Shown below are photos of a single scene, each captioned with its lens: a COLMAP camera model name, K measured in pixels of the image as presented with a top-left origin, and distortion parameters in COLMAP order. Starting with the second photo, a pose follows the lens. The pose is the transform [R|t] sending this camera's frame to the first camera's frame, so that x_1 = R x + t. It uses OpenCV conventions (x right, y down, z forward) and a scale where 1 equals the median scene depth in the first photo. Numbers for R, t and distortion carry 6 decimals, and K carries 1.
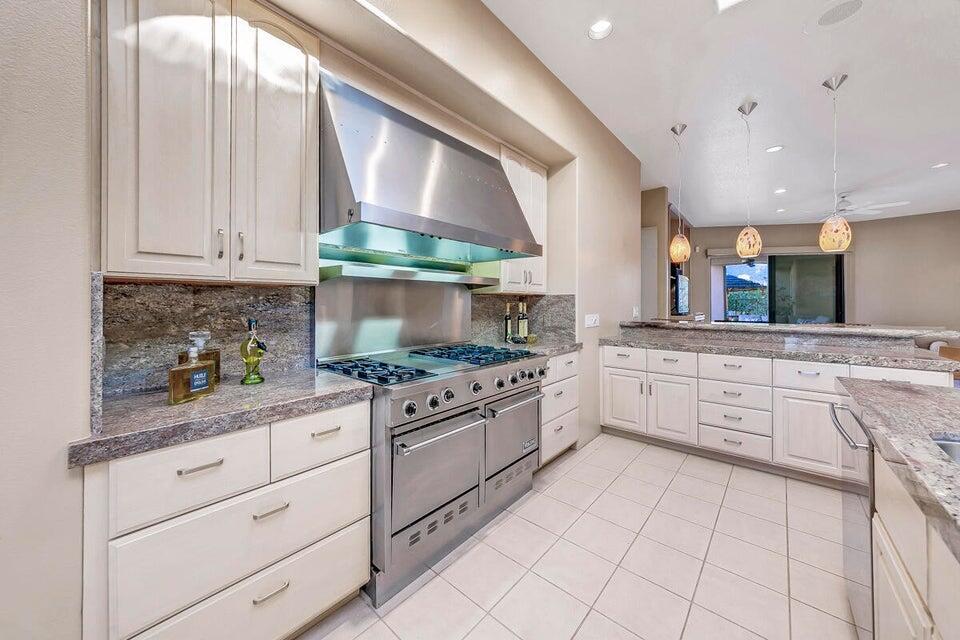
lens RADIAL K [[338.5, 0, 476.1], [0, 338.5, 300.6], [0, 0, 1]] dist [-0.006657, 0.000039]
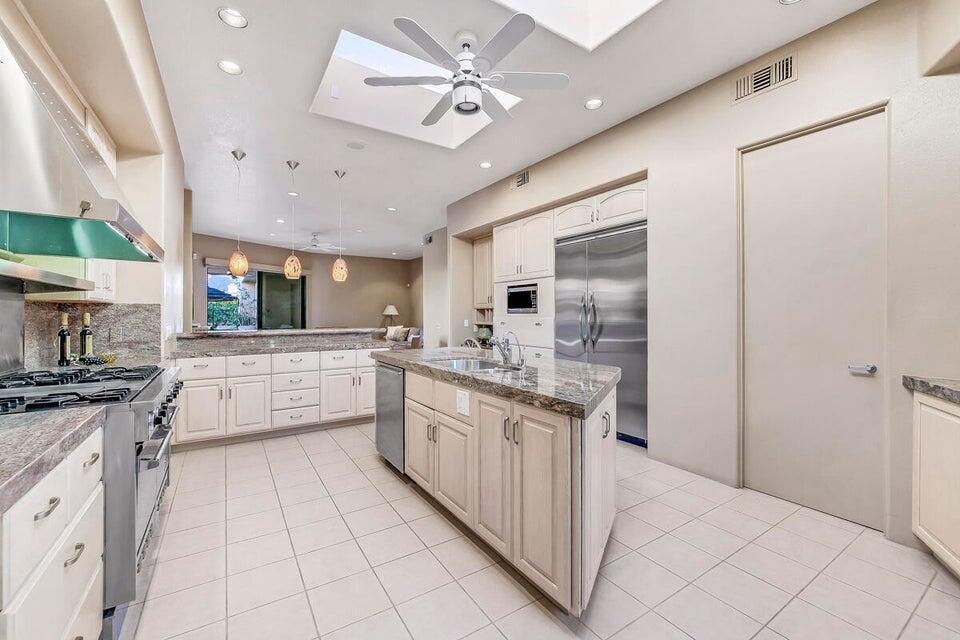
lens RADIAL K [[379.4, 0, 474.1], [0, 379.4, 315.4], [0, 0, 1]] dist [-0.001243, 0.000299]
pose [[0.267572, -0.003028, 0.963533, -0.478076], [-0.007636, 0.999957, 0.005263, 0.000818], [-0.963508, -0.008766, 0.267537, -0.085018]]
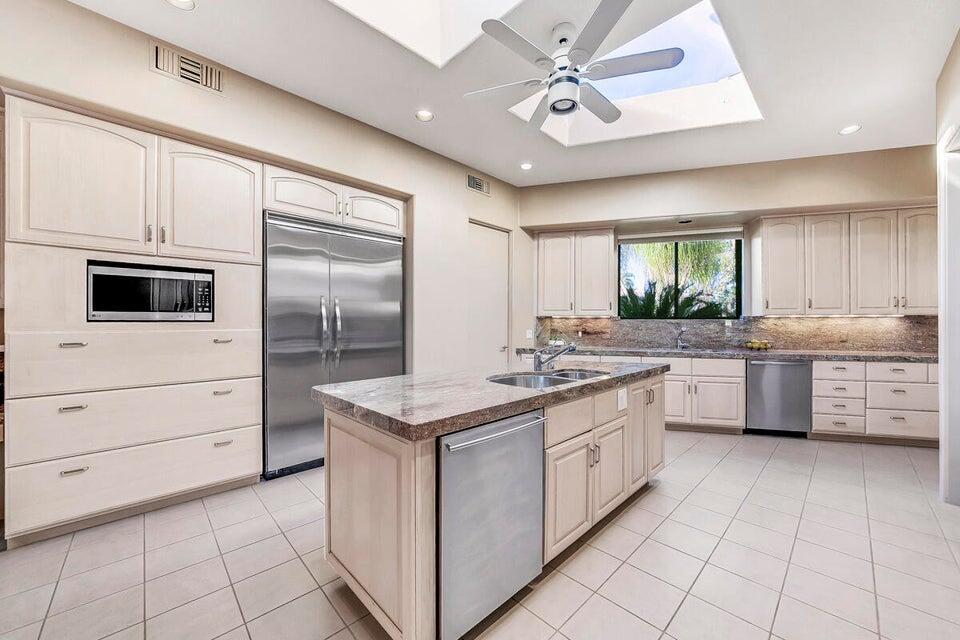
lens RADIAL K [[358.5, 0, 479.4], [0, 358.5, 321.6], [0, 0, 1]] dist [-0.011614, -0.000154]
pose [[-0.996509, 0.001239, 0.083473, 0.470519], [0.000587, 0.999969, -0.007832, 0.004871], [-0.083481, -0.007756, -0.996479, 0.955567]]
